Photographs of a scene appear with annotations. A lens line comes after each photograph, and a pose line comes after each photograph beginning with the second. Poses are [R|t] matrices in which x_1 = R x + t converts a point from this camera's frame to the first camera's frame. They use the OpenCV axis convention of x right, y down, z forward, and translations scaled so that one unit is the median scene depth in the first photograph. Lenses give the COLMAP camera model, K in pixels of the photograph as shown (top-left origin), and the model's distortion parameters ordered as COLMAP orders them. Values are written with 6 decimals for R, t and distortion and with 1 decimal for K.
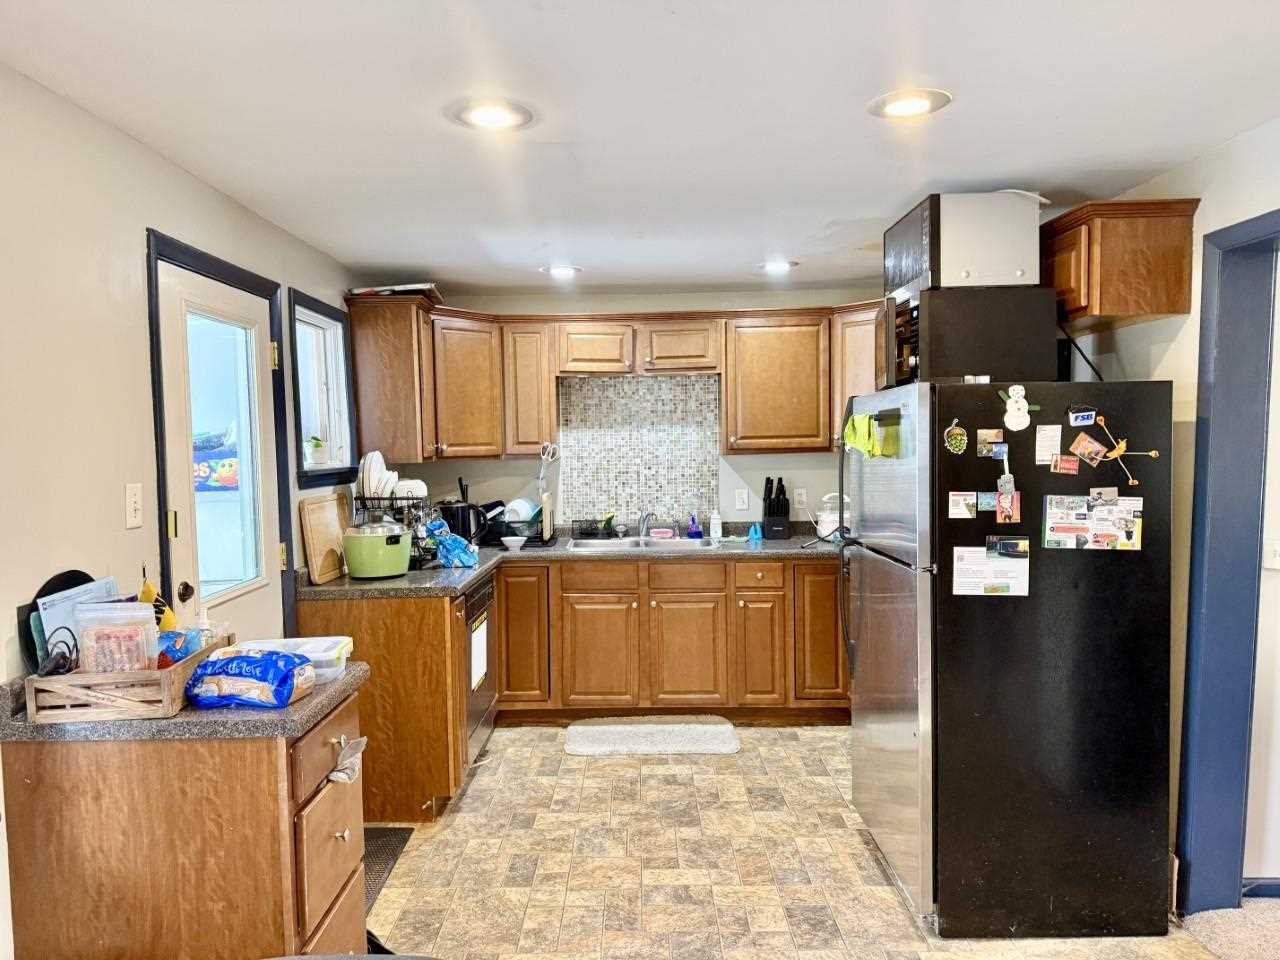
lens RADIAL K [[896.9, 0, 632.2], [0, 896.9, 483.6], [0, 0, 1]] dist [0.071779, -0.106340]
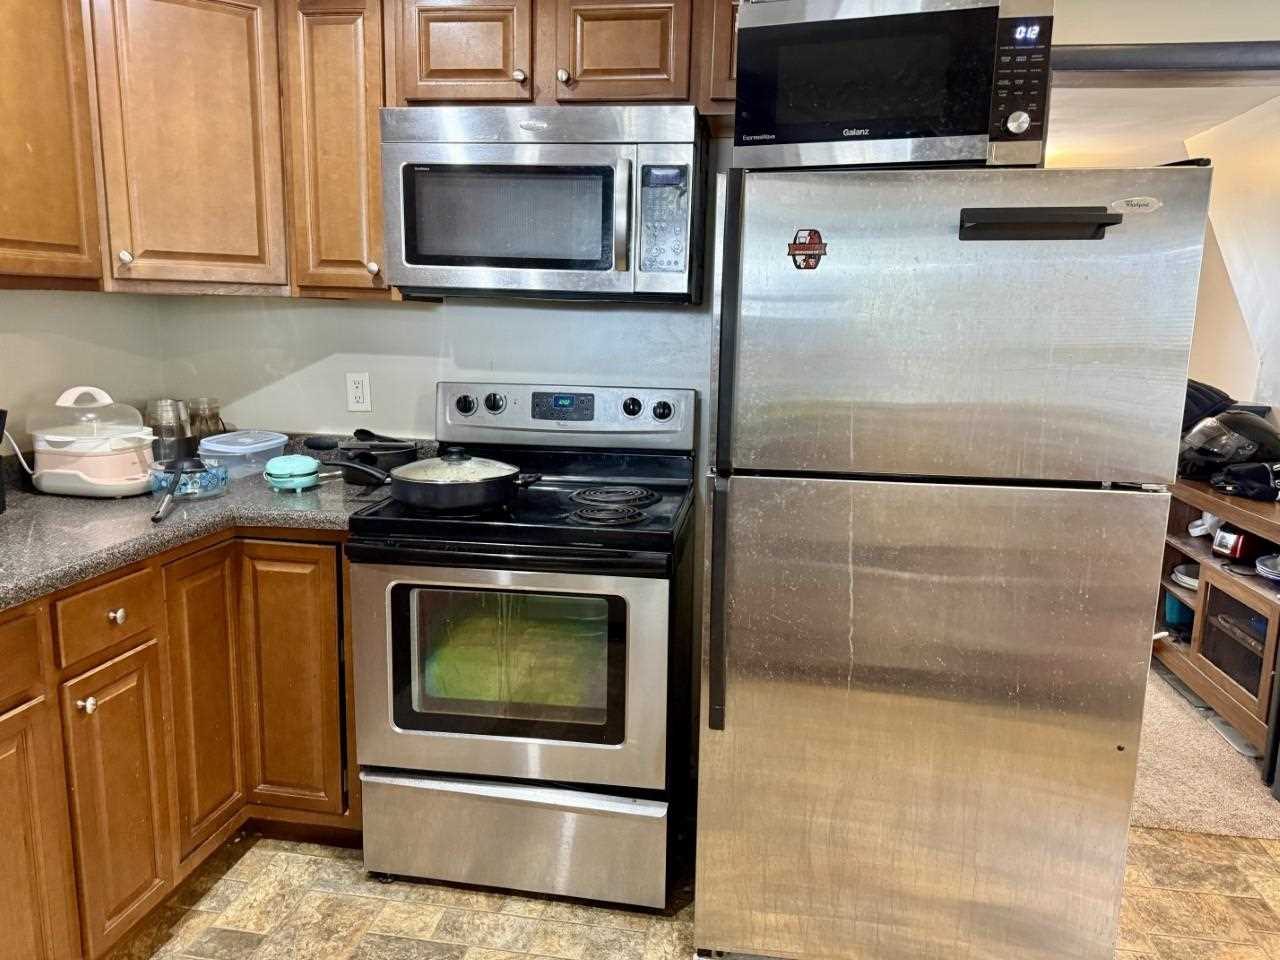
lens RADIAL K [[896.9, 0, 632.2], [0, 896.9, 483.6], [0, 0, 1]] dist [0.071779, -0.106340]
pose [[0.142009, -0.162444, 0.976445, -0.184775], [0.024903, 0.986717, 0.160530, -0.007896], [-0.989552, 0.001520, 0.144168, 0.711988]]
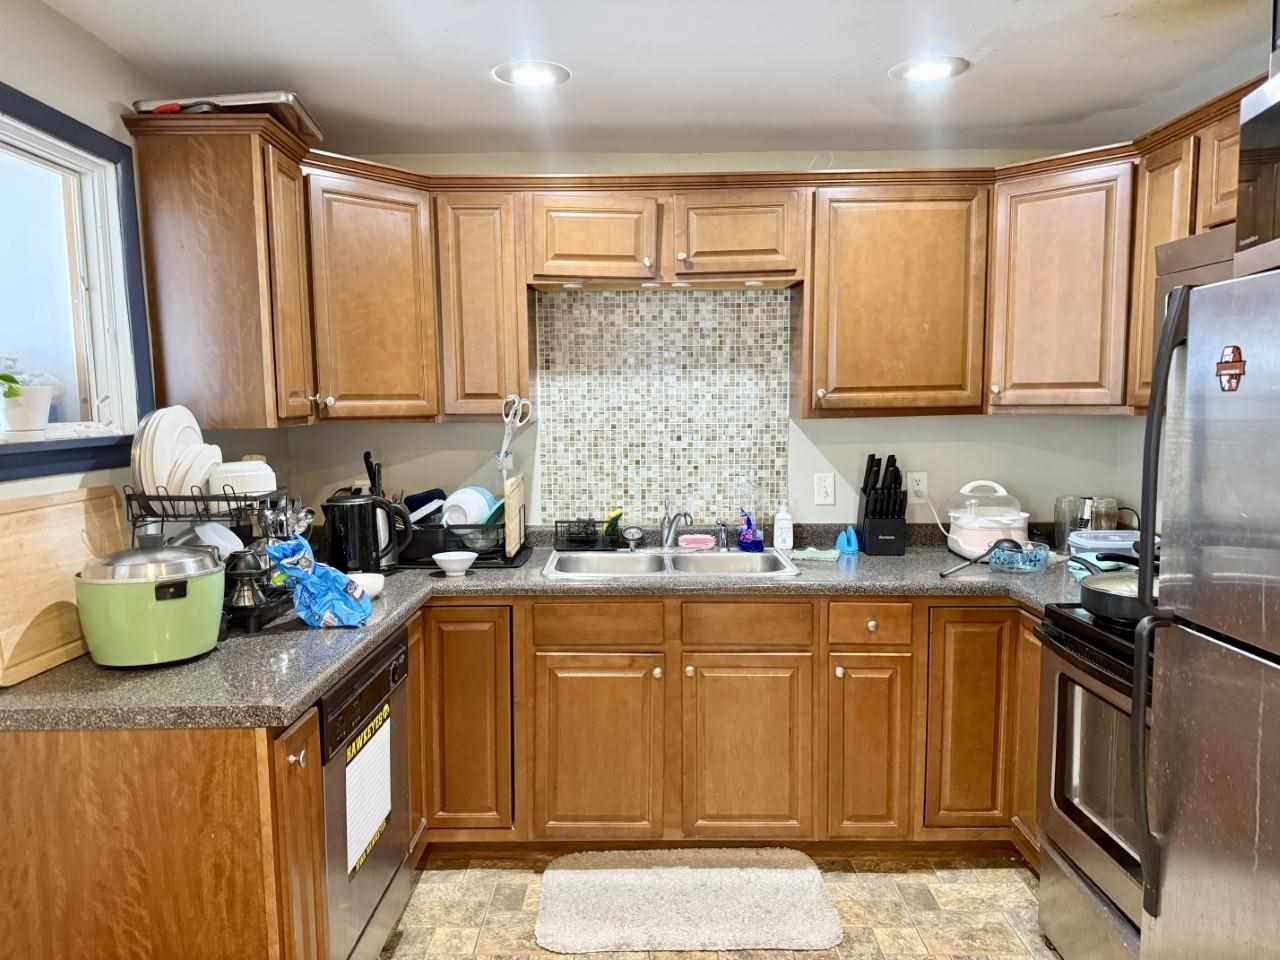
lens RADIAL K [[896.9, 0, 632.2], [0, 896.9, 483.6], [0, 0, 1]] dist [0.071779, -0.106340]
pose [[0.999972, 0.007486, 0.000171, -0.014608], [-0.007487, 0.999031, 0.043373, -0.013653], [0.000154, -0.043373, 0.999059, 0.405414]]
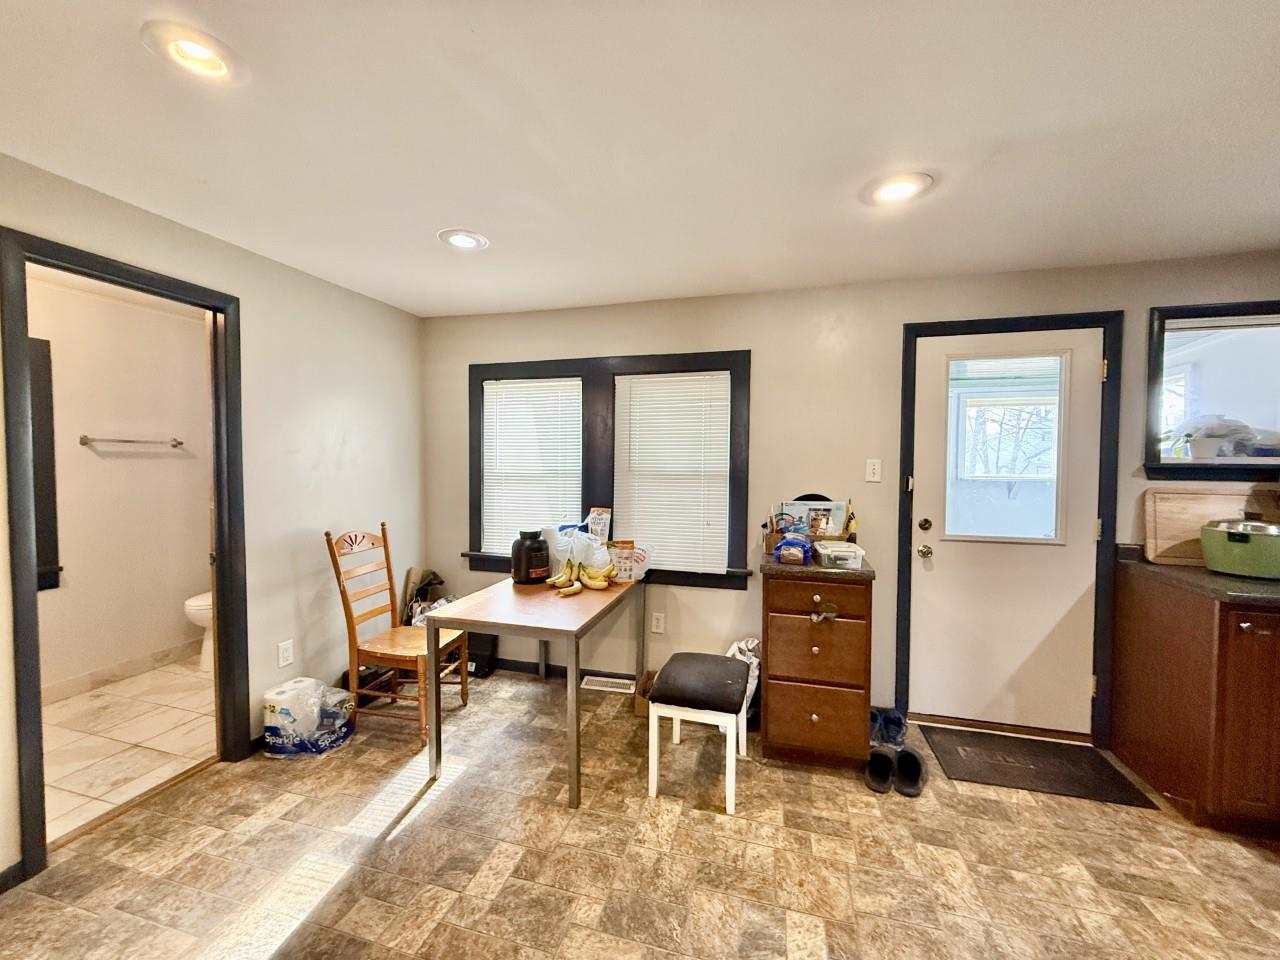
lens RADIAL K [[506.6, 0, 640.0], [0, 506.6, 480.0], [0, 0, 1]] dist [-0.000061, 0.000068]
pose [[-0.255124, 0.050166, -0.965606, 0.331216], [-0.051814, 0.996509, 0.065461, -0.001006], [0.965519, 0.066733, -0.251634, 0.401165]]
